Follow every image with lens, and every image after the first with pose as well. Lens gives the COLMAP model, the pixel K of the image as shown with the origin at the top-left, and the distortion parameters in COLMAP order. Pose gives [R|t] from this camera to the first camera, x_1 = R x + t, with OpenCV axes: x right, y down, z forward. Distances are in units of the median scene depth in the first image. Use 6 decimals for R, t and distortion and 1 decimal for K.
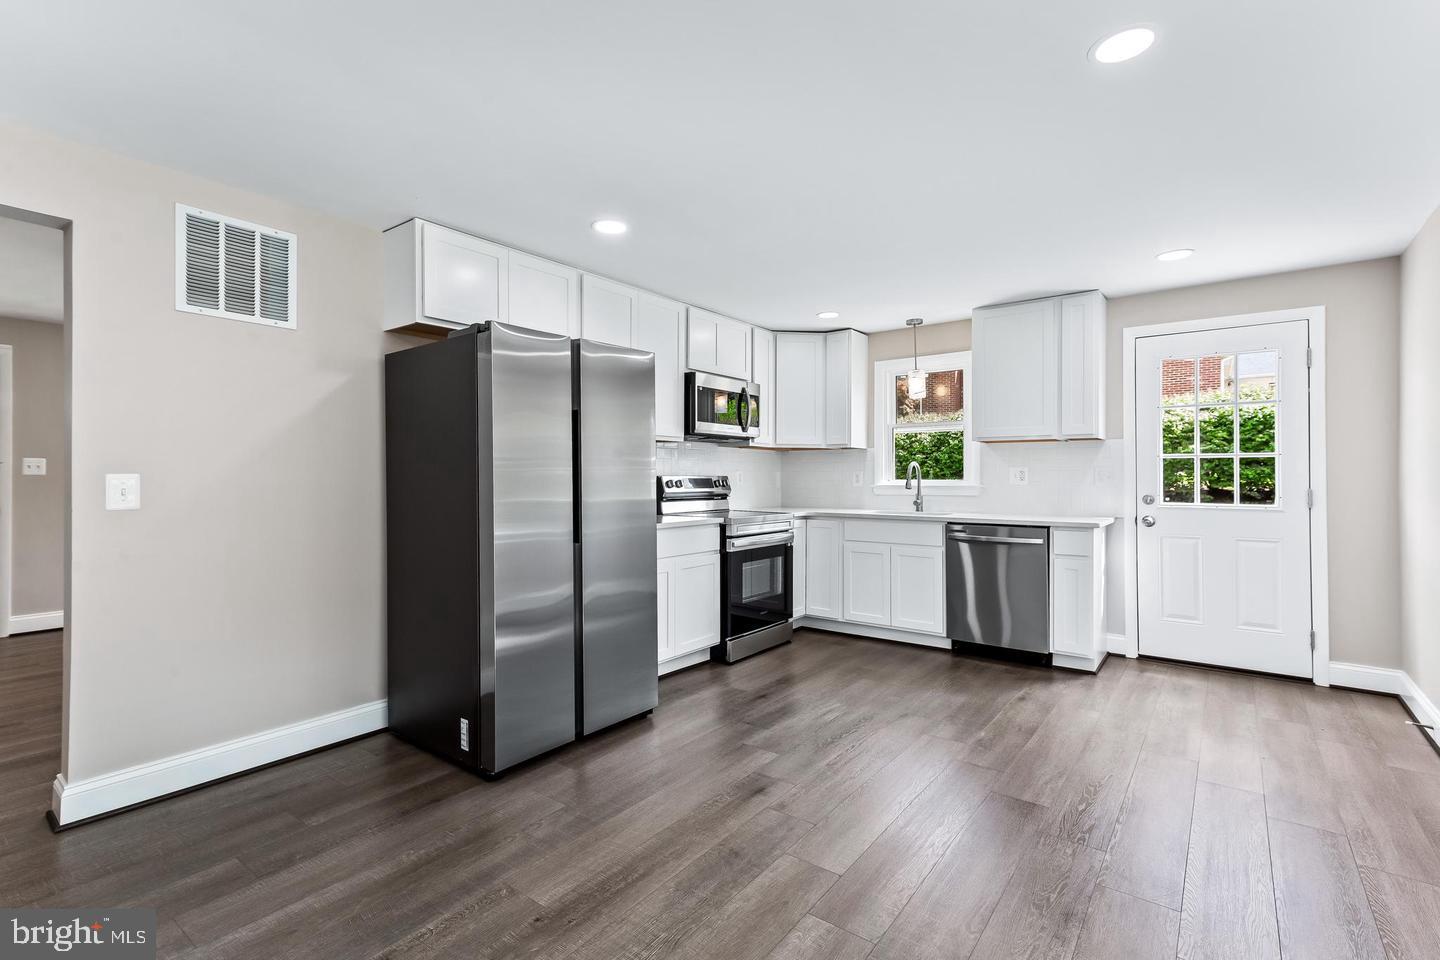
lens RADIAL K [[657.9, 0, 722.7], [0, 657.9, 465.7], [0, 0, 1]] dist [0.001942, 0.000088]
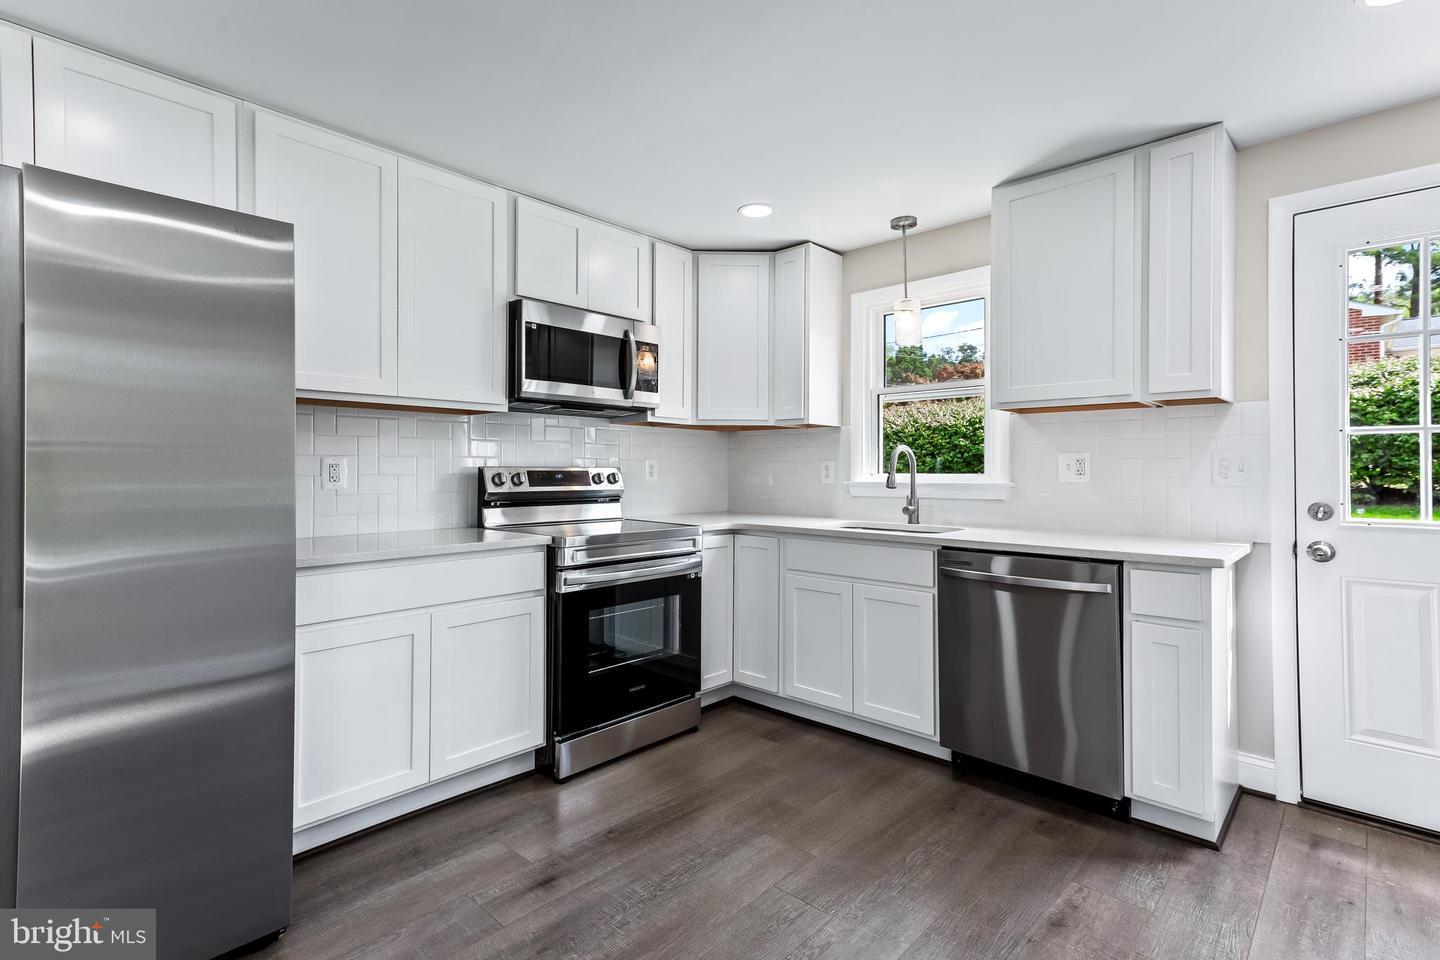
lens RADIAL K [[690.4, 0, 715.5], [0, 690.4, 455.7], [0, 0, 1]] dist [0.011910, -0.000493]
pose [[0.994641, -0.000388, -0.103392, 0.204630], [-0.000060, 0.999991, -0.004329, 0.007947], [0.103393, 0.004312, 0.994631, 0.366835]]
